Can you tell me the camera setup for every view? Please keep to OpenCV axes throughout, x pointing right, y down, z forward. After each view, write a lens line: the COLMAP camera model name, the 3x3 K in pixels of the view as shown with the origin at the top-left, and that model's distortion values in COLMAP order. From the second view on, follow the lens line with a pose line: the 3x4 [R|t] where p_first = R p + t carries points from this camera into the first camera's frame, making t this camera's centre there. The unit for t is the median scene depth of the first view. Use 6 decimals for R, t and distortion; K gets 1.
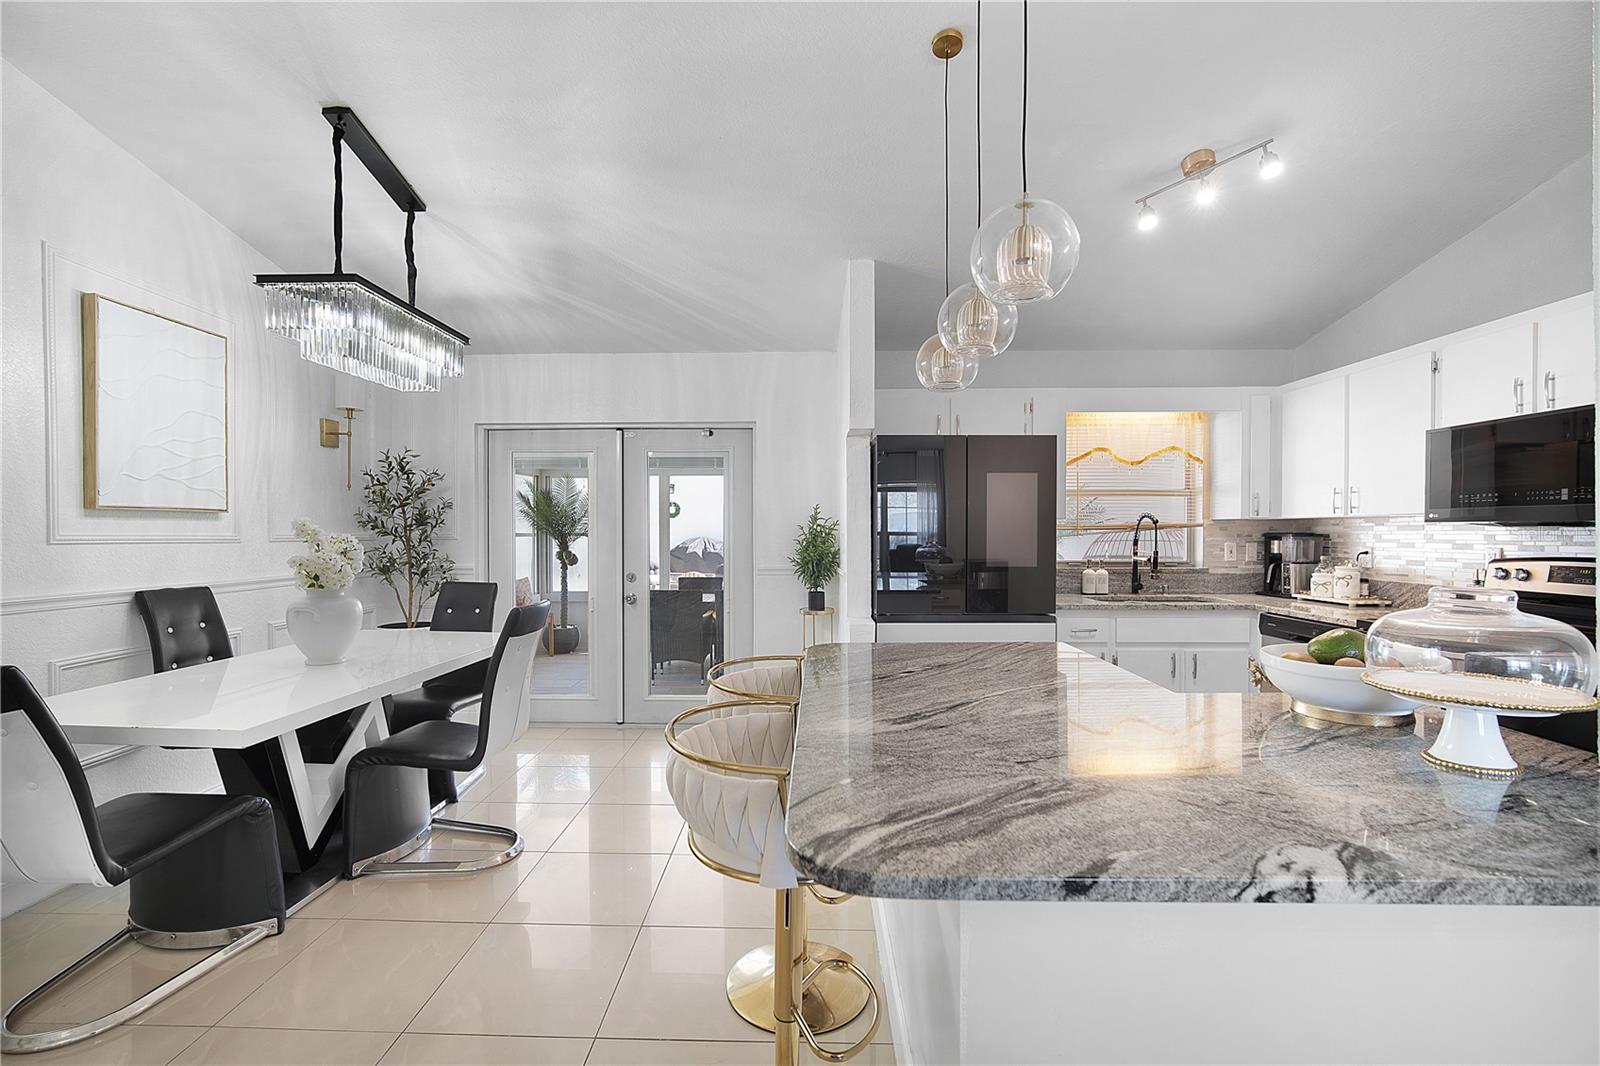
lens RADIAL K [[723.2, 0, 794.6], [0, 723.2, 533.8], [0, 0, 1]] dist [-0.002210, -0.000276]
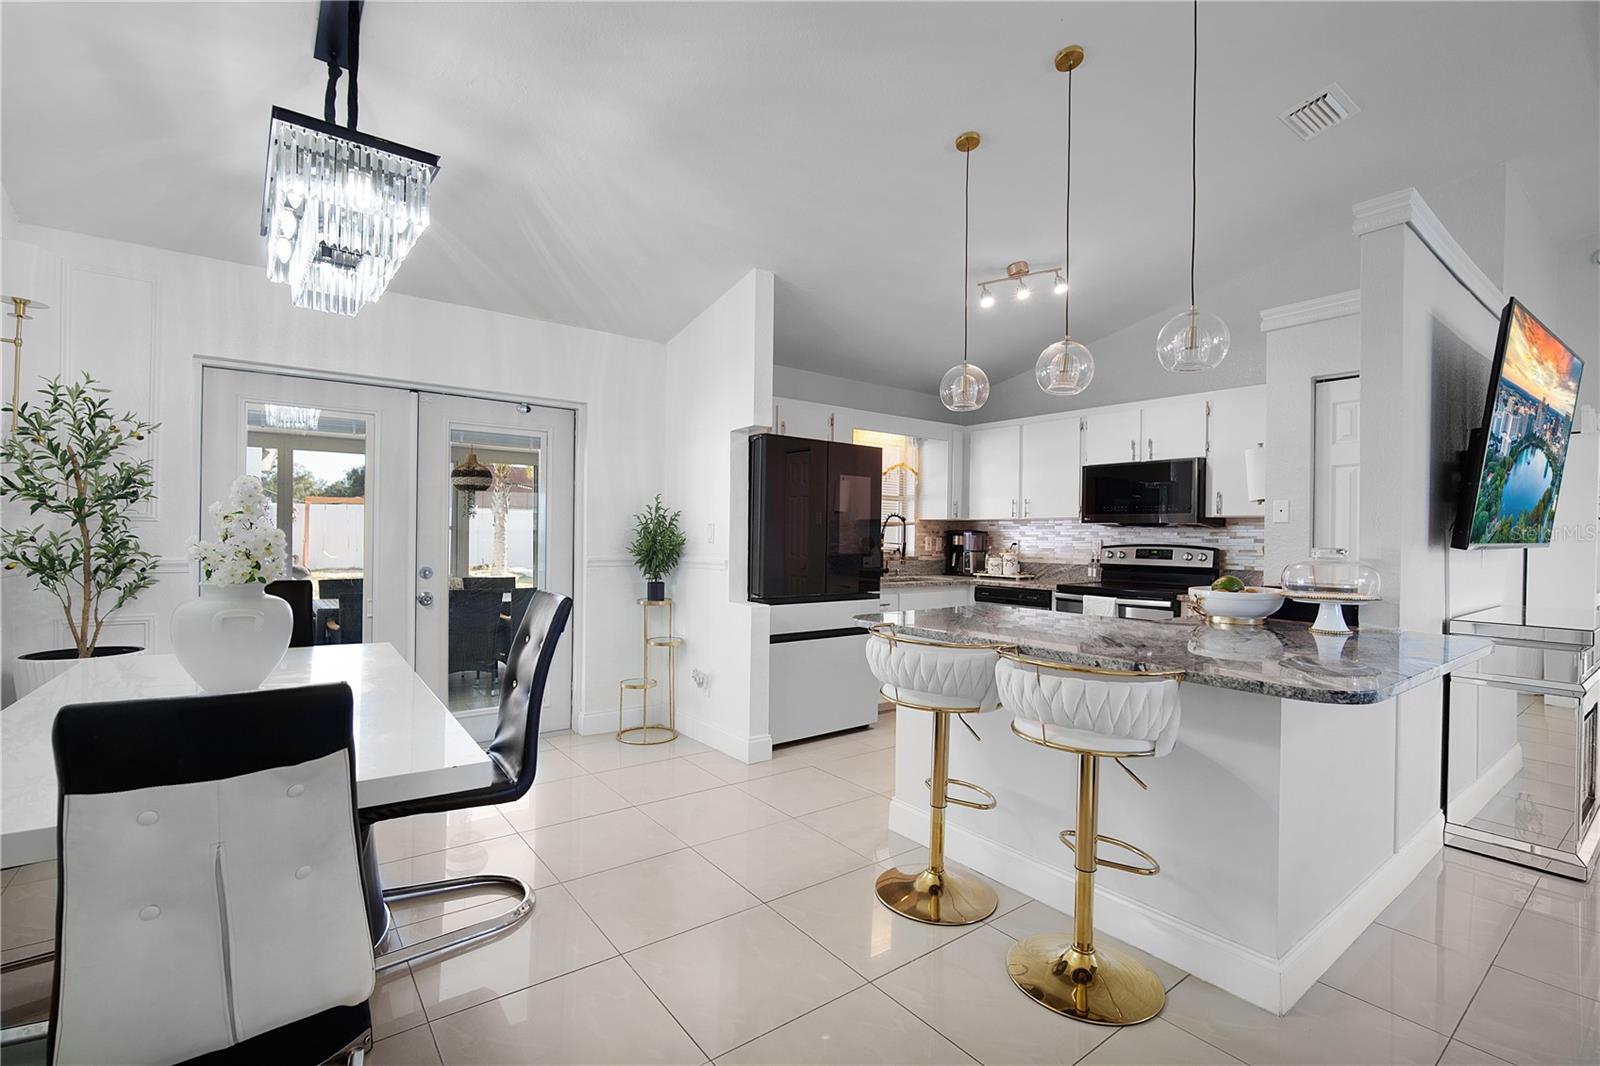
lens RADIAL K [[723.2, 0, 825.0], [0, 723.2, 535.8], [0, 0, 1]] dist [-0.002210, -0.000276]
pose [[0.773687, 0.010975, 0.633473, -0.431418], [-0.010599, 0.999934, -0.004380, 0.018781], [-0.633479, -0.003326, 0.773752, 0.084142]]
